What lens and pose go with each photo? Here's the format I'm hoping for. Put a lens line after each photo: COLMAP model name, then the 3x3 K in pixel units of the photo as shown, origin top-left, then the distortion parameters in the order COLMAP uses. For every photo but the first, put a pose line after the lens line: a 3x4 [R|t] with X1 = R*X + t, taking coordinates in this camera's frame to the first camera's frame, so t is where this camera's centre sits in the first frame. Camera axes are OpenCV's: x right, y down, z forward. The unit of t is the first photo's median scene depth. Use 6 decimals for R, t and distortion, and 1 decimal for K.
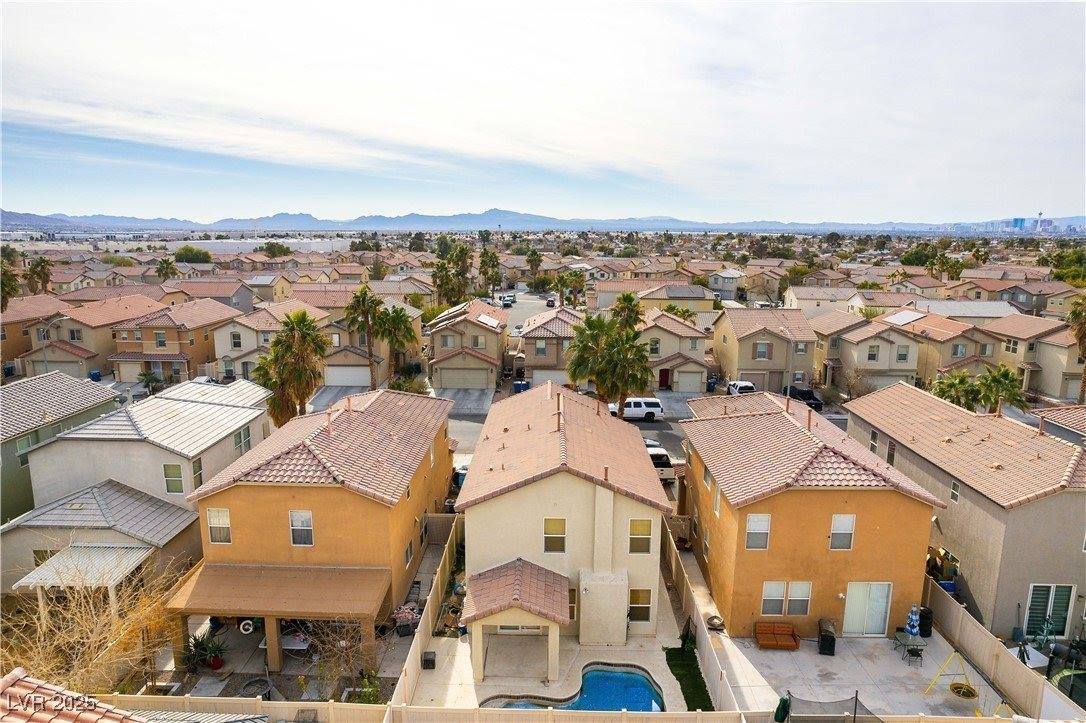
lens RADIAL K [[704.8, 0, 538.6], [0, 704.8, 359.2], [0, 0, 1]] dist [-0.056420, 0.044759]
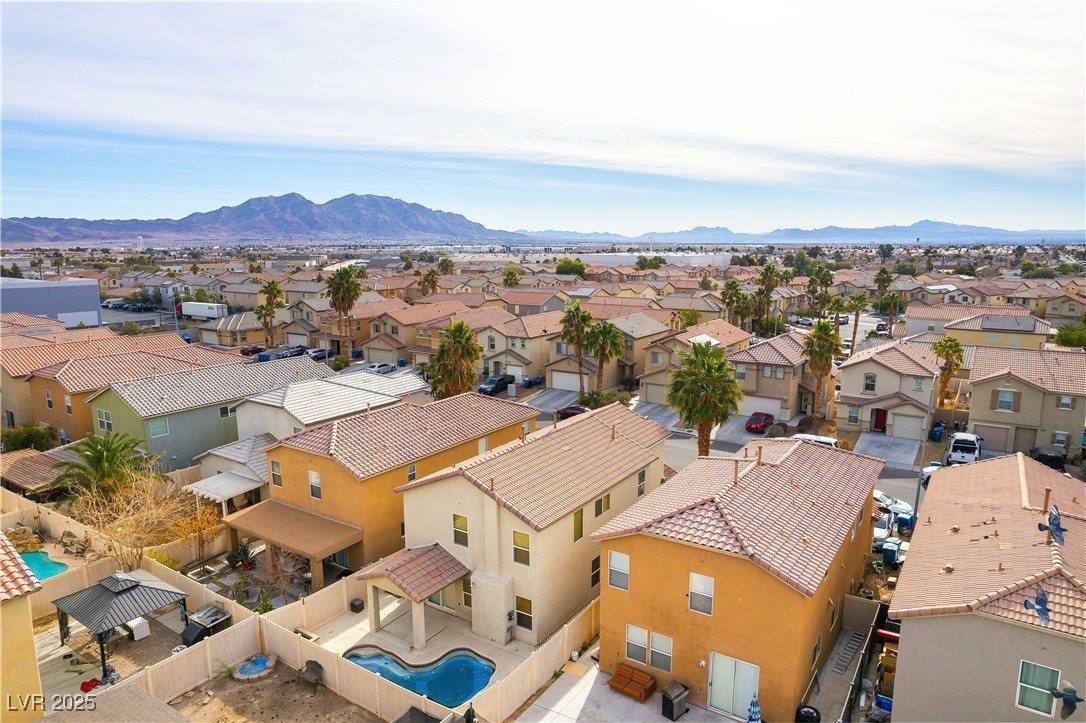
lens RADIAL K [[687.5, 0, 543.0], [0, 687.5, 361.5], [0, 0, 1]] dist [-0.036427, 0.005507]
pose [[0.846155, 0.083323, -0.526382, 0.271022], [-0.089426, 0.995897, 0.013892, -0.019669], [0.525380, 0.035317, 0.850134, 0.042788]]
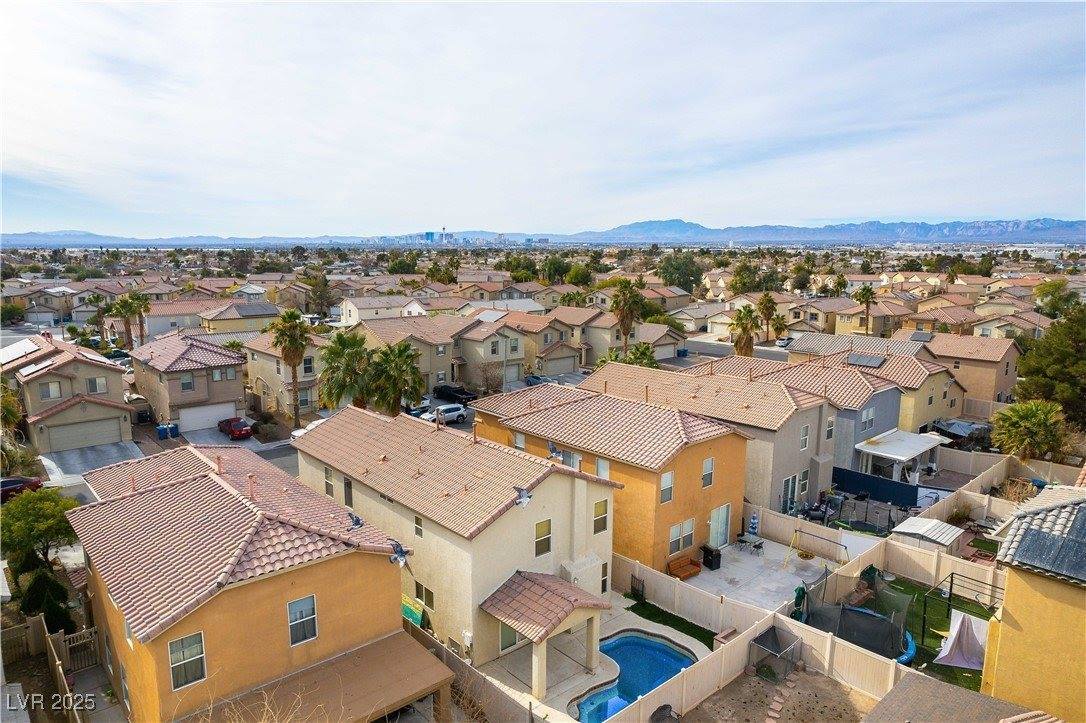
lens RADIAL K [[704.8, 0, 538.6], [0, 704.8, 359.2], [0, 0, 1]] dist [-0.056420, 0.044759]
pose [[0.733953, -0.112711, 0.669782, -0.246046], [0.125972, 0.991615, 0.028828, -0.014322], [-0.667416, 0.063215, 0.741998, 0.088159]]
